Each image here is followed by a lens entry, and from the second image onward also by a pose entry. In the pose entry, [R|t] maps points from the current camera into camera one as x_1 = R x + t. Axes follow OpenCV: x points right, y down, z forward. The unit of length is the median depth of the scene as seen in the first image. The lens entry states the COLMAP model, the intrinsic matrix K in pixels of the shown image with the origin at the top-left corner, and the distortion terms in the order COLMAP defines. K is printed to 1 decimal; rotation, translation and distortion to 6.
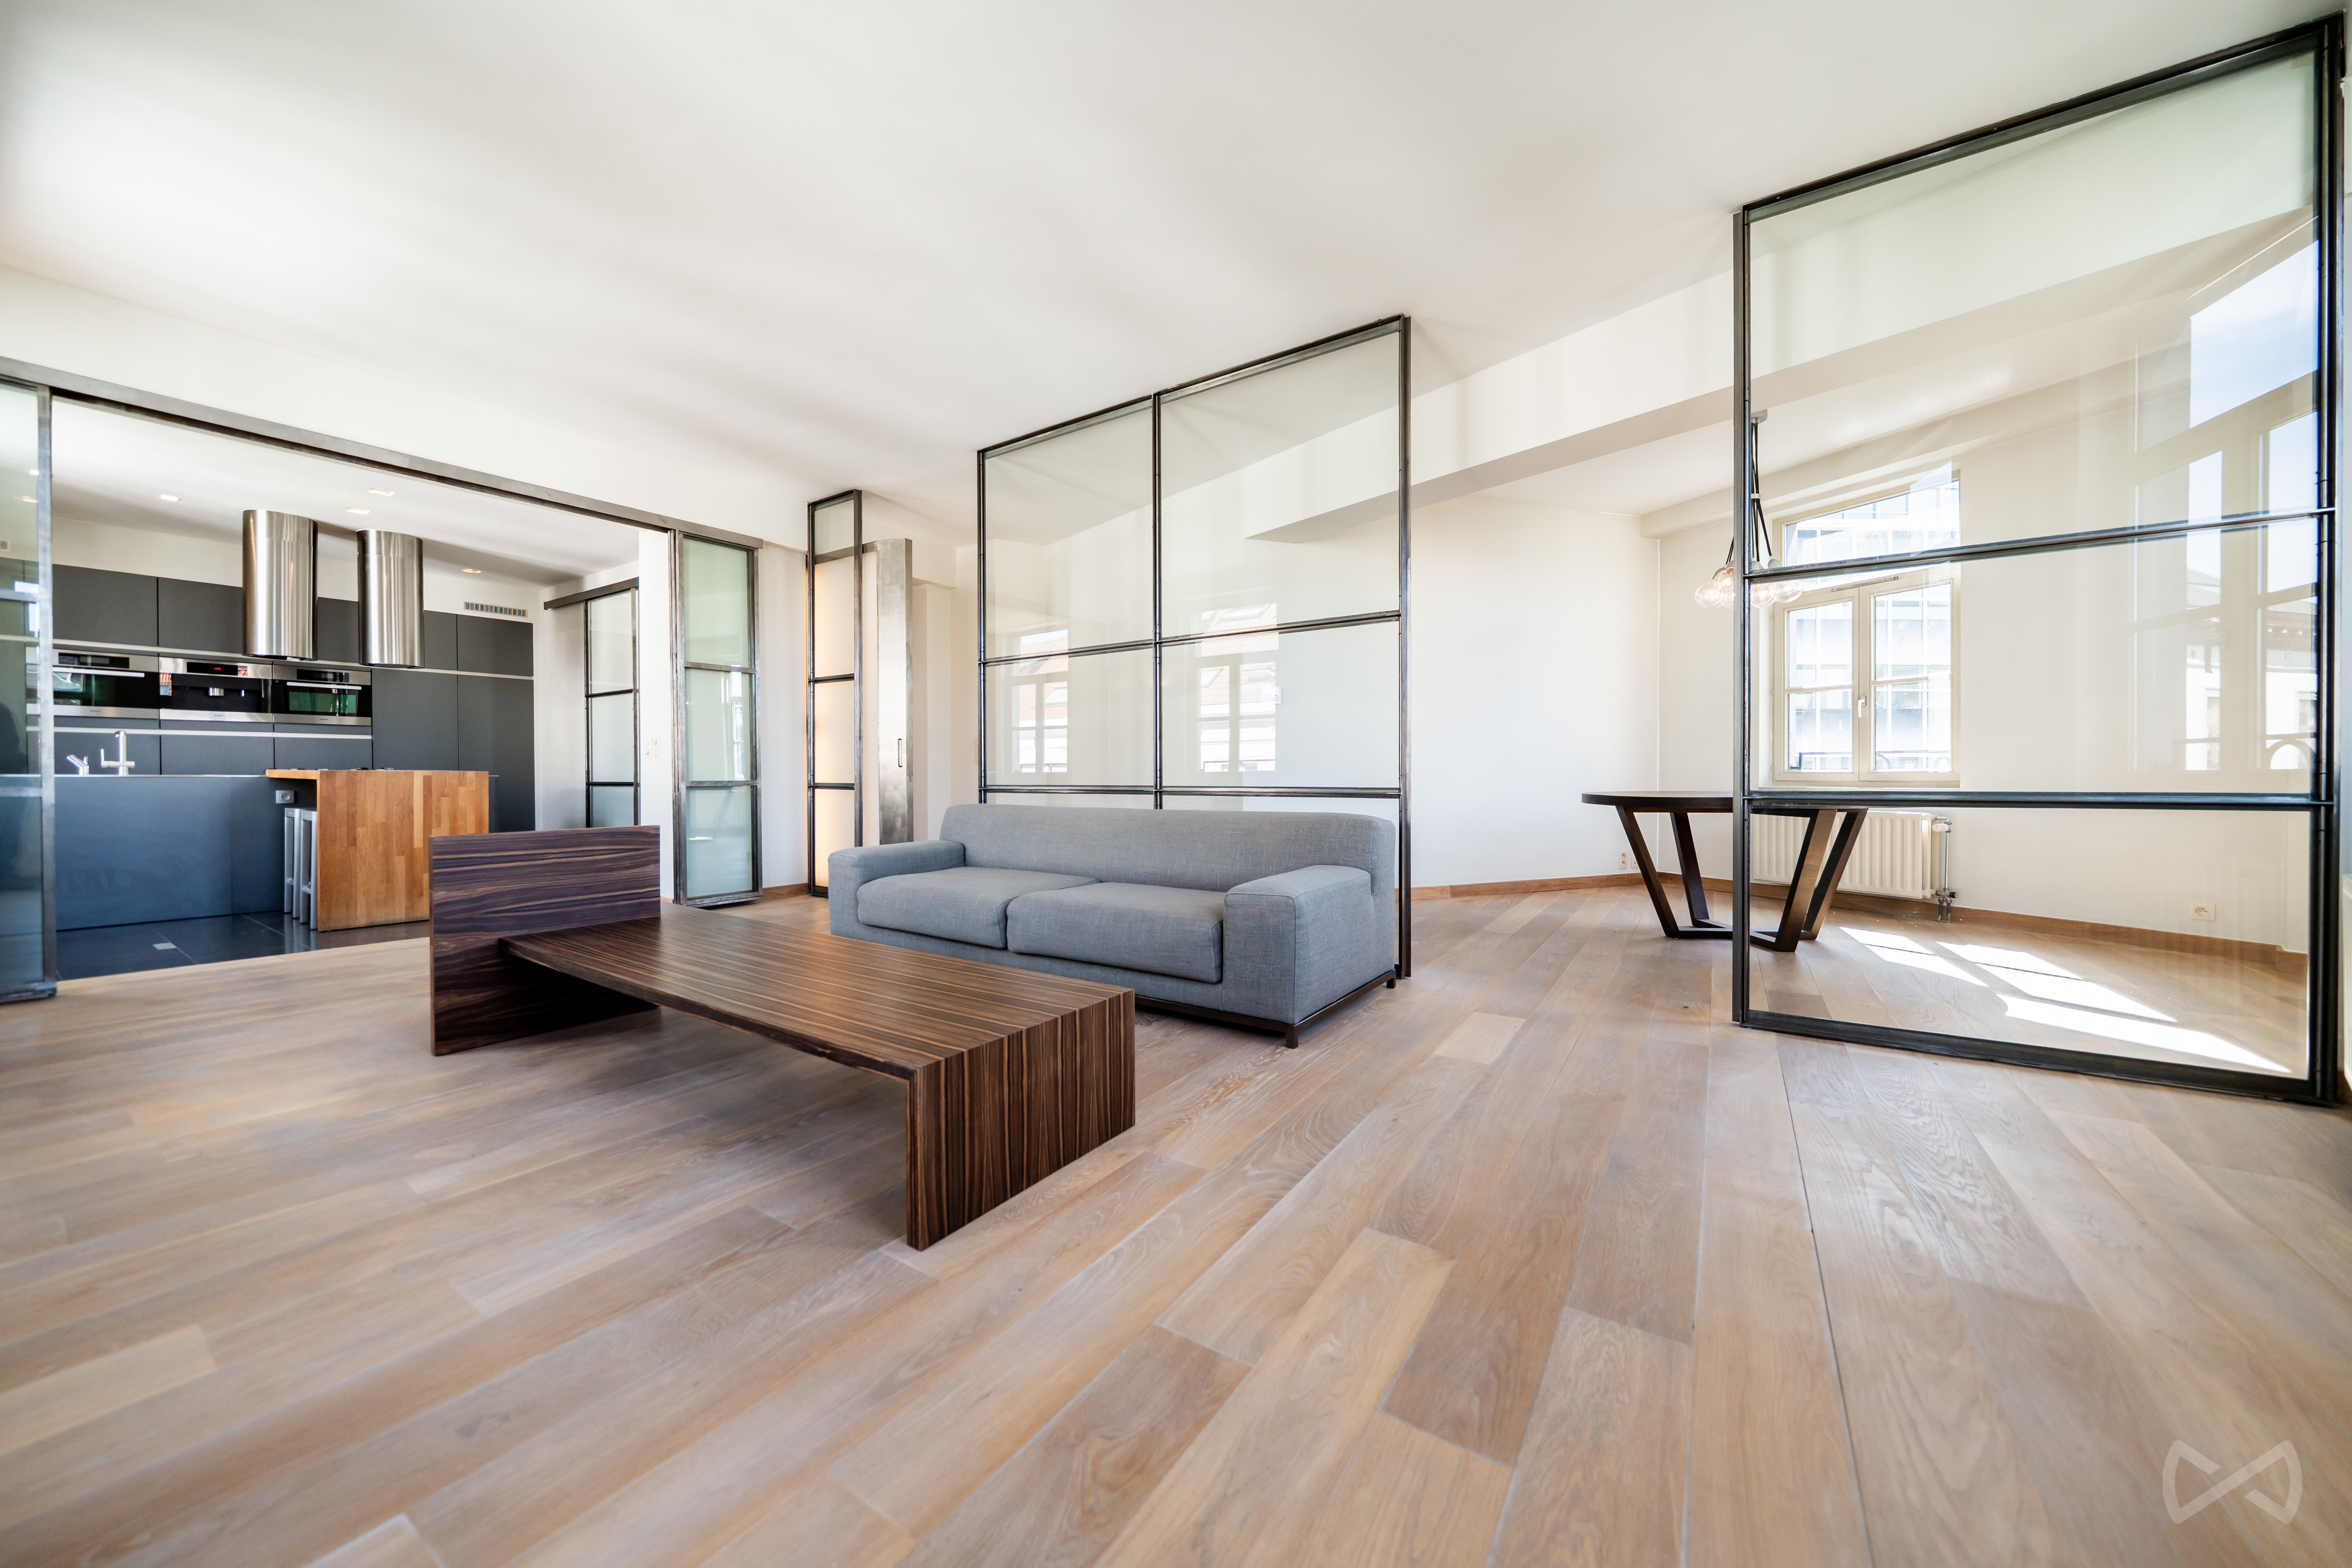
lens RADIAL K [[840.9, 0, 1111.1], [0, 840.9, 782.4], [0, 0, 1]] dist [-0.000081, 0.000033]
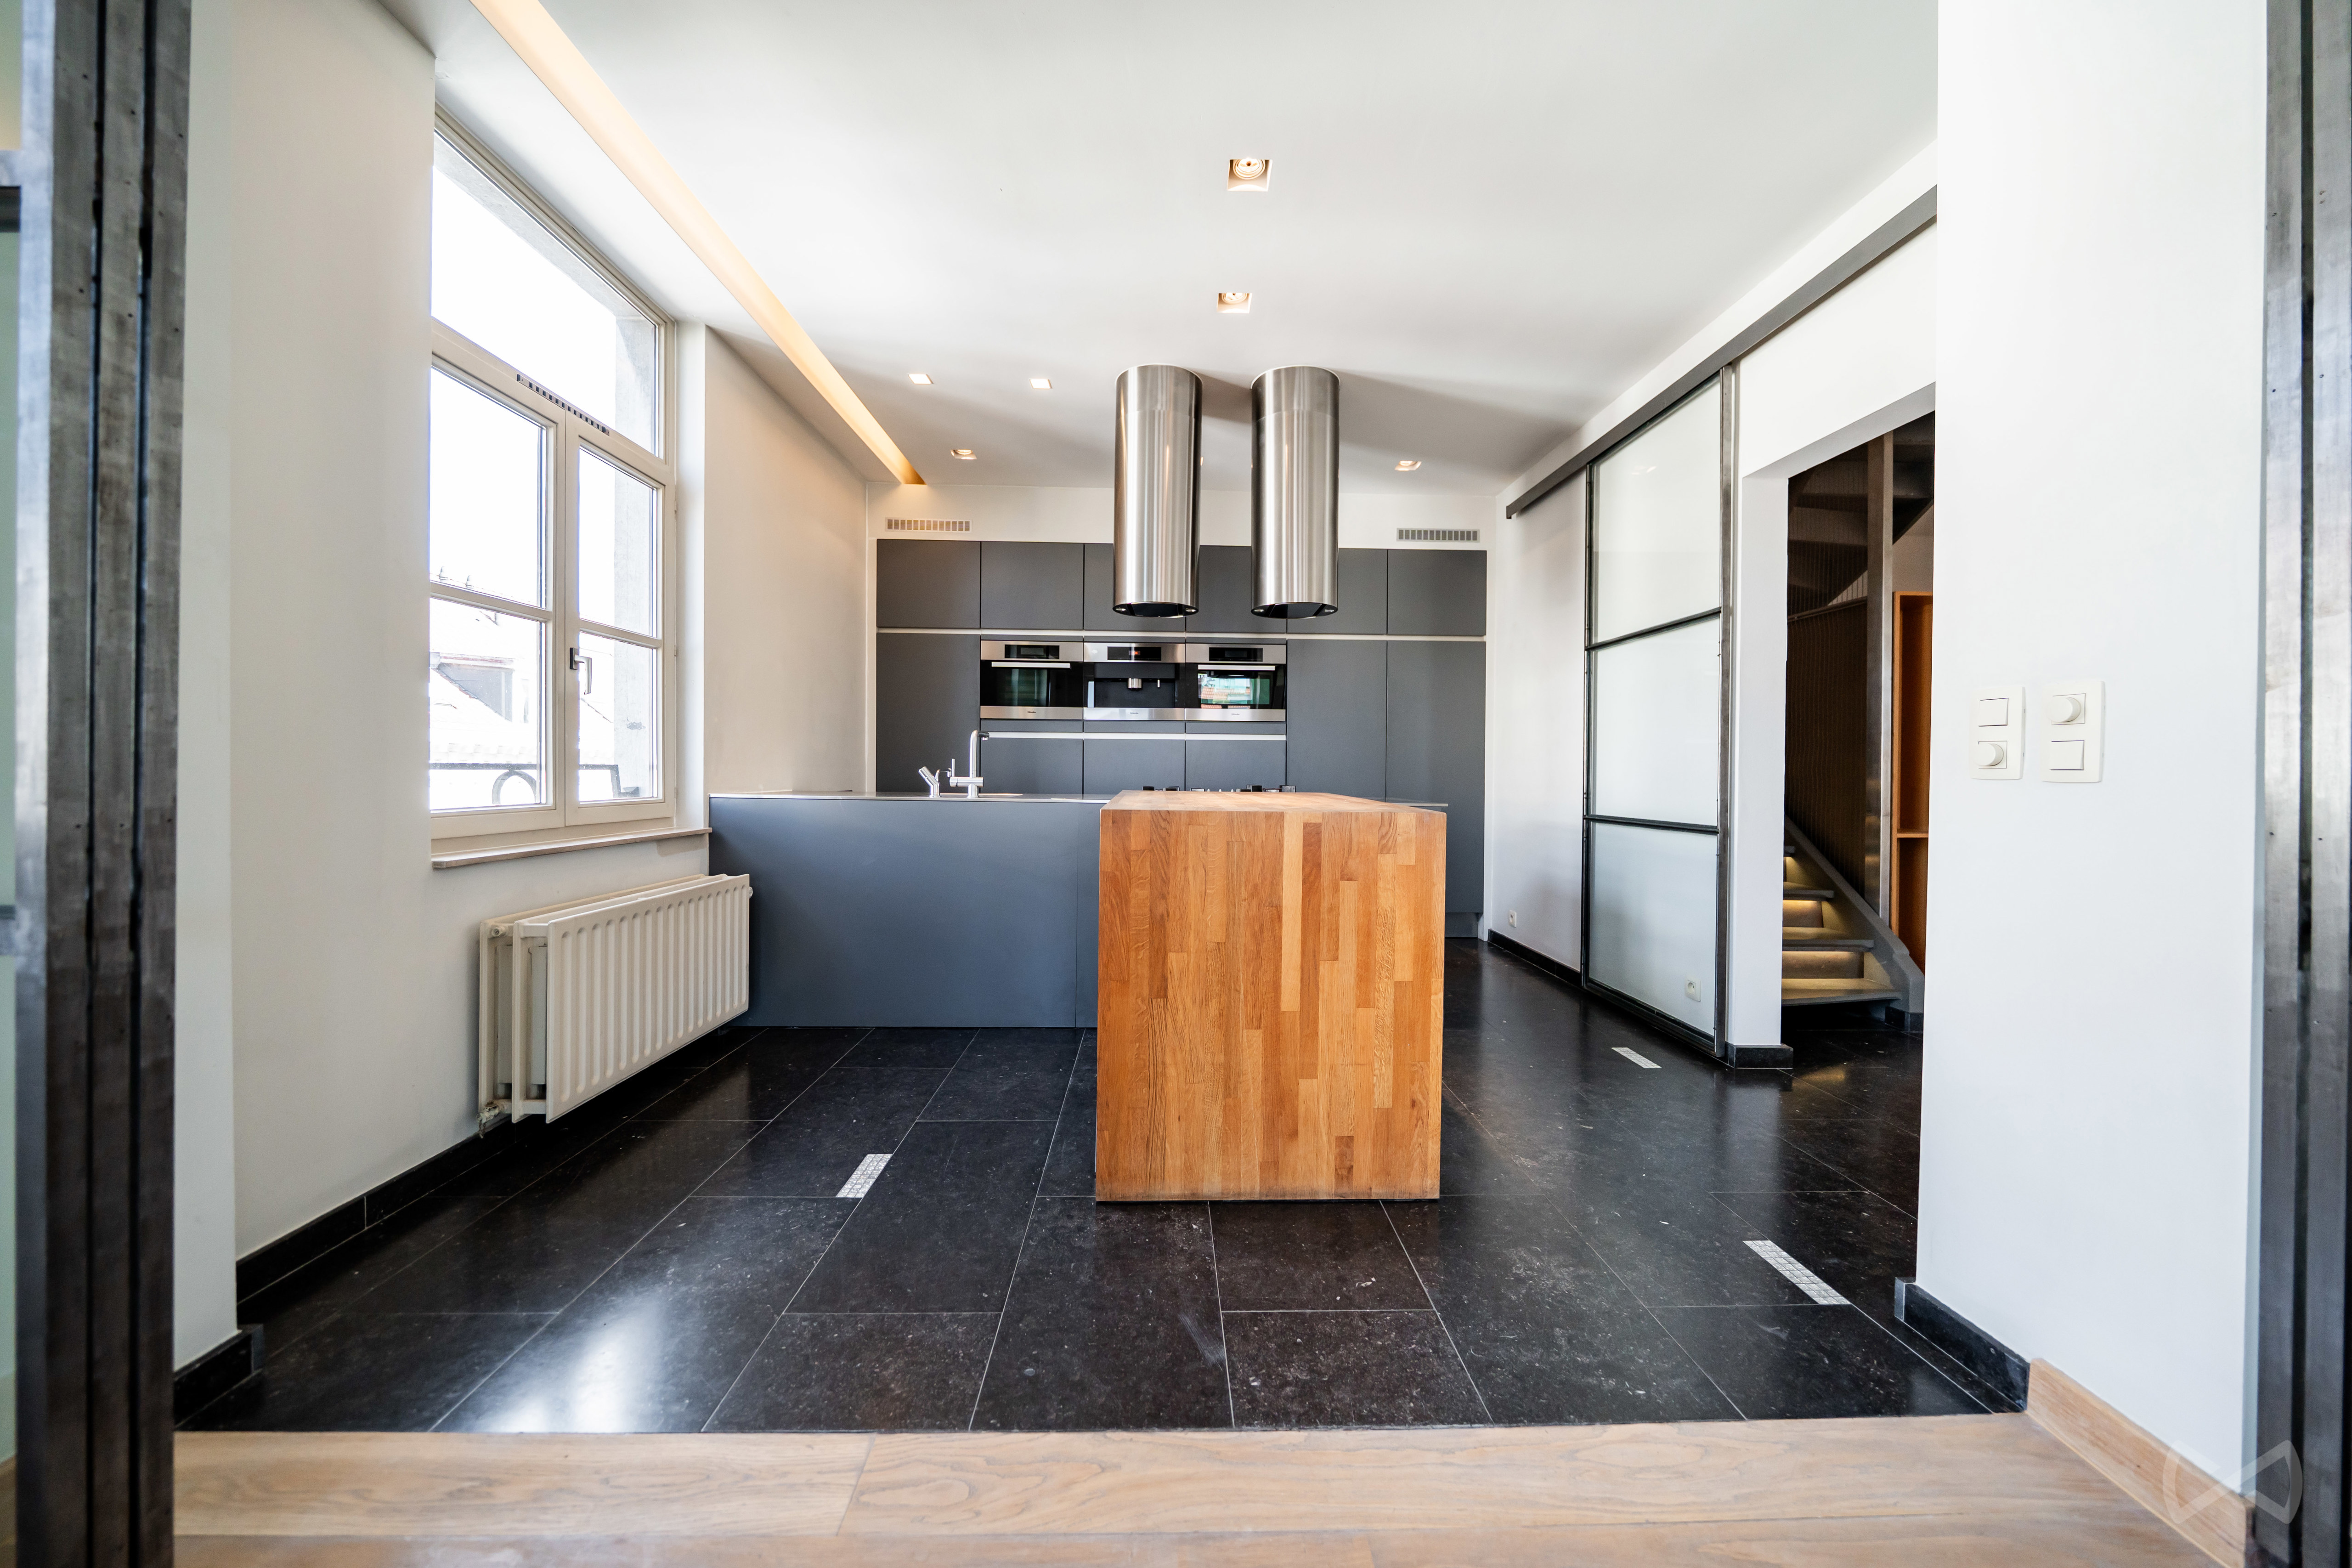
lens RADIAL K [[799.4, 0, 1184.0], [0, 799.4, 778.1], [0, 0, 1]] dist [-0.009700, 0.000007]
pose [[0.613840, 0.014312, -0.789301, -0.462141], [-0.020138, 0.999794, 0.002468, -0.023024], [0.789174, 0.014381, 0.614002, 0.599196]]
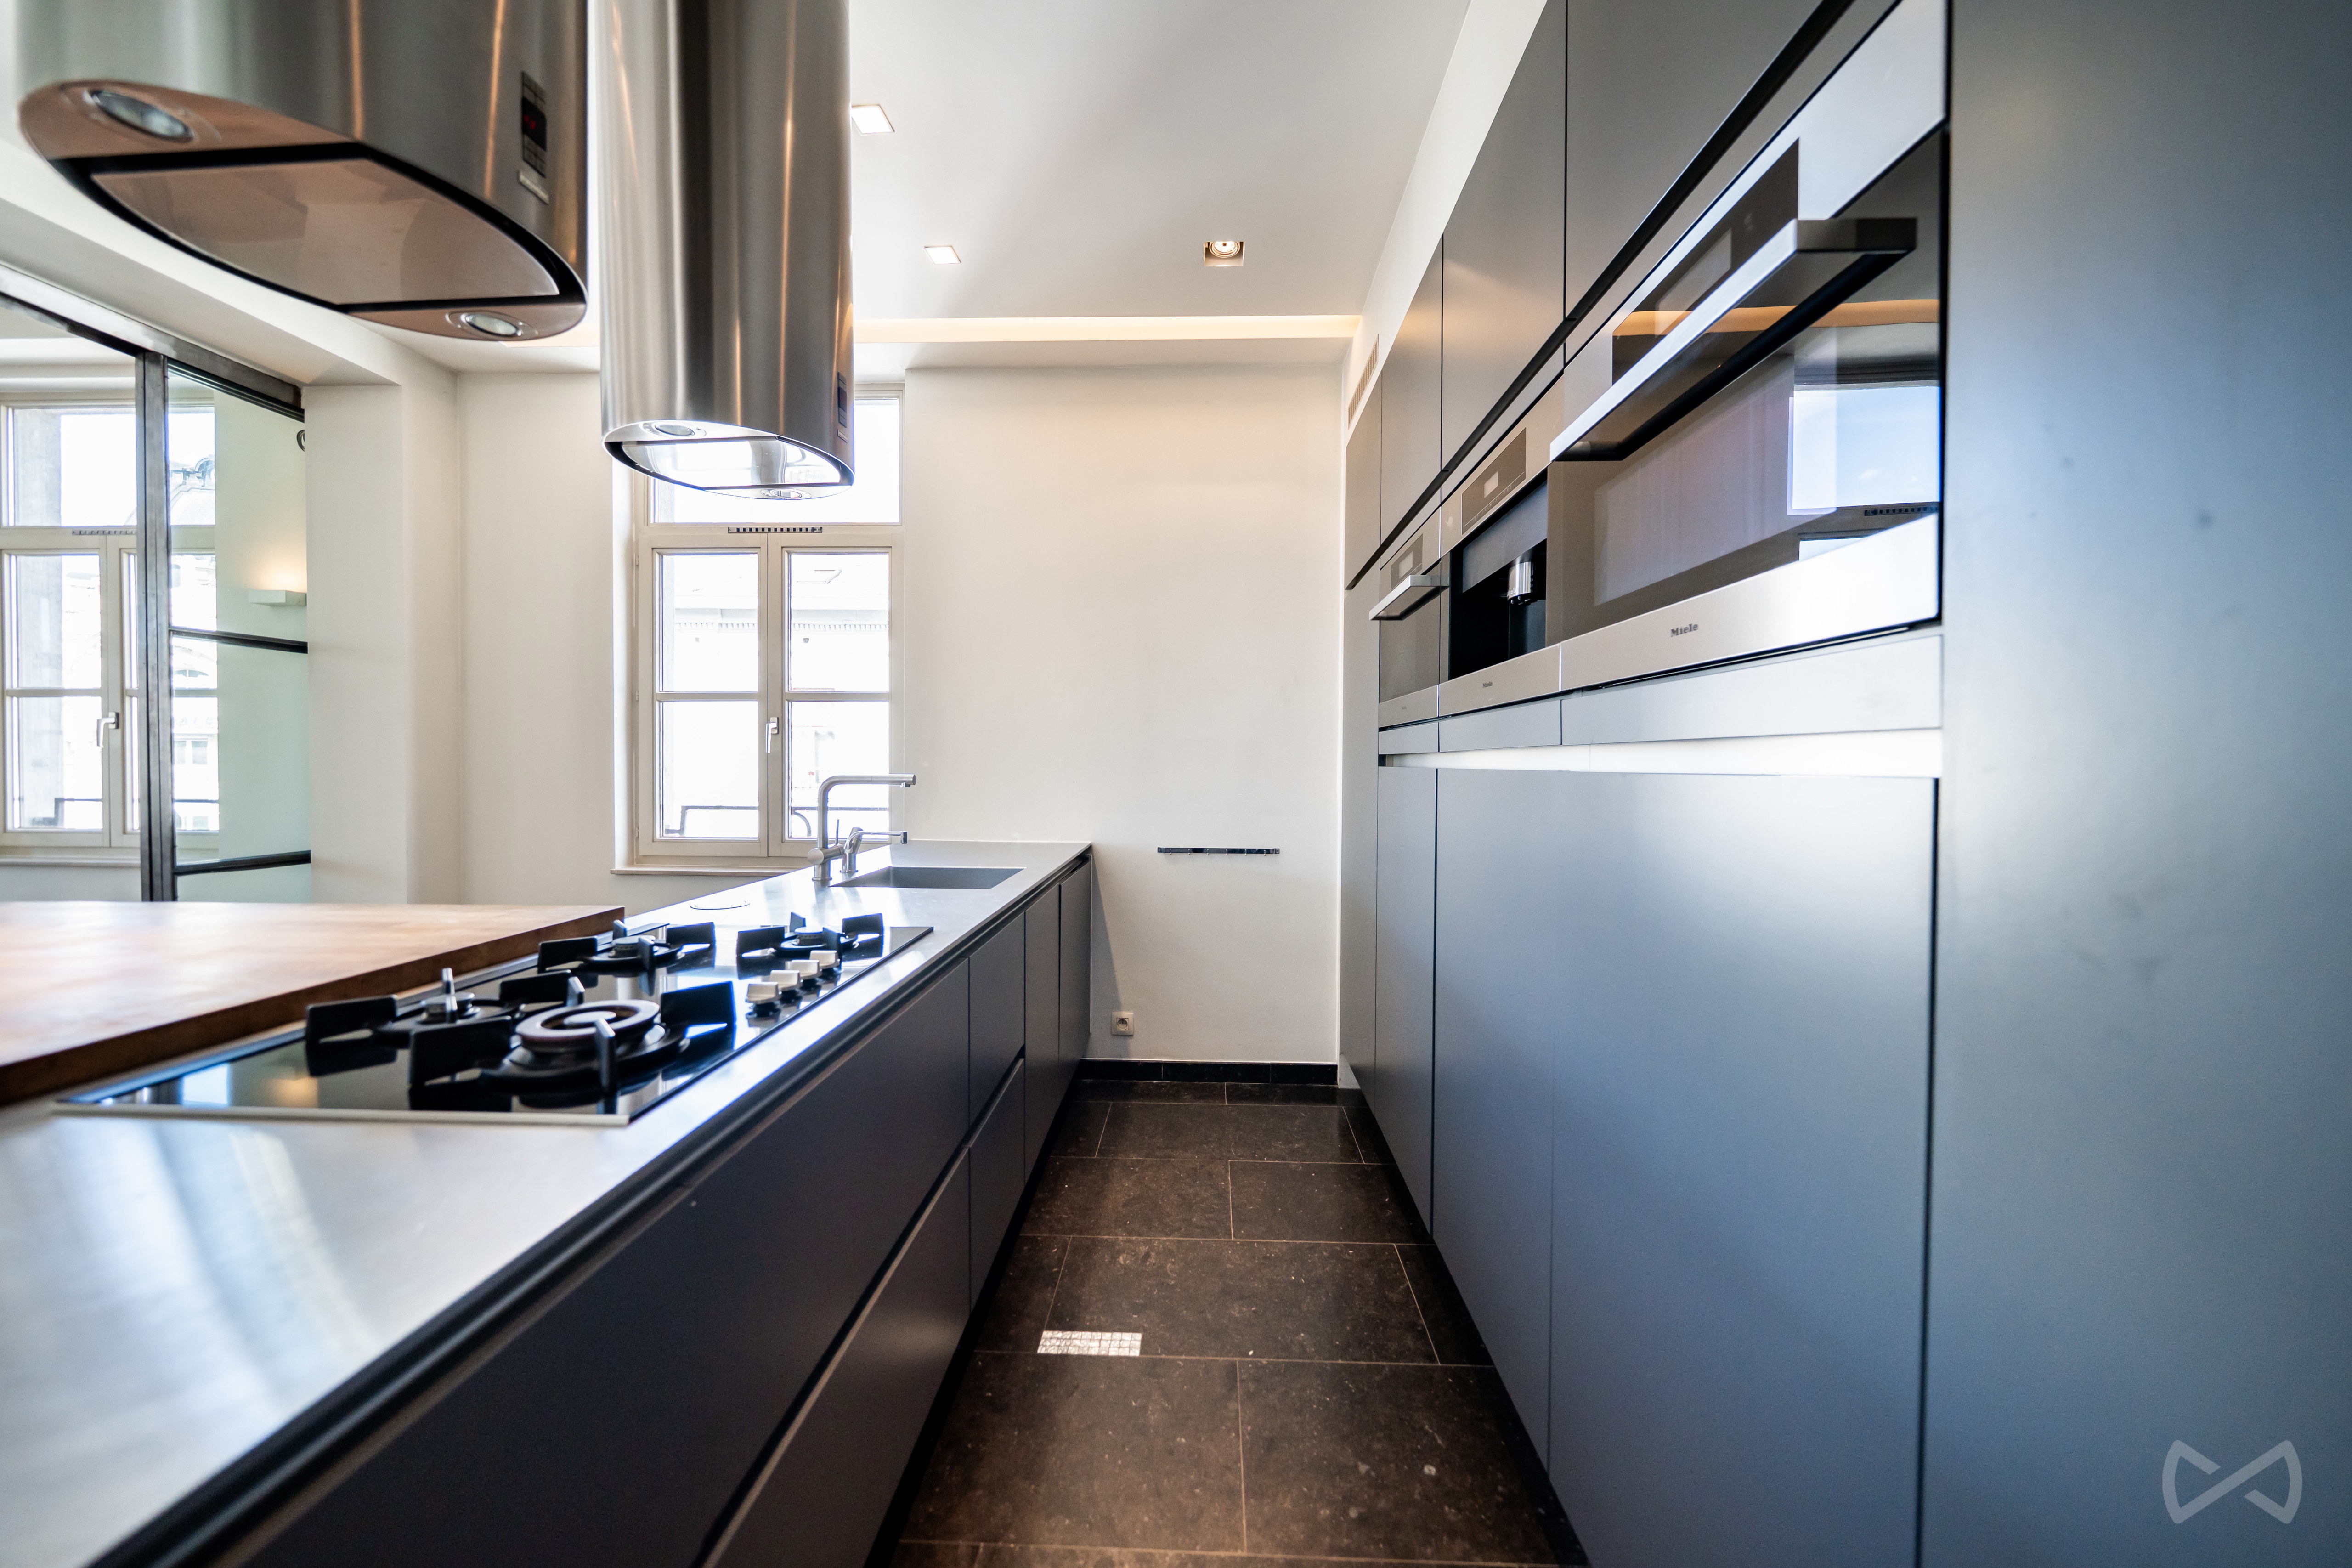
lens RADIAL K [[799.4, 0, 1184.0], [0, 799.4, 778.1], [0, 0, 1]] dist [-0.009700, 0.000007]
pose [[-0.827684, 0.003583, -0.561183, -0.892584], [-0.014010, 0.999536, 0.027045, -0.059259], [0.561019, 0.030247, -0.827250, 1.163054]]
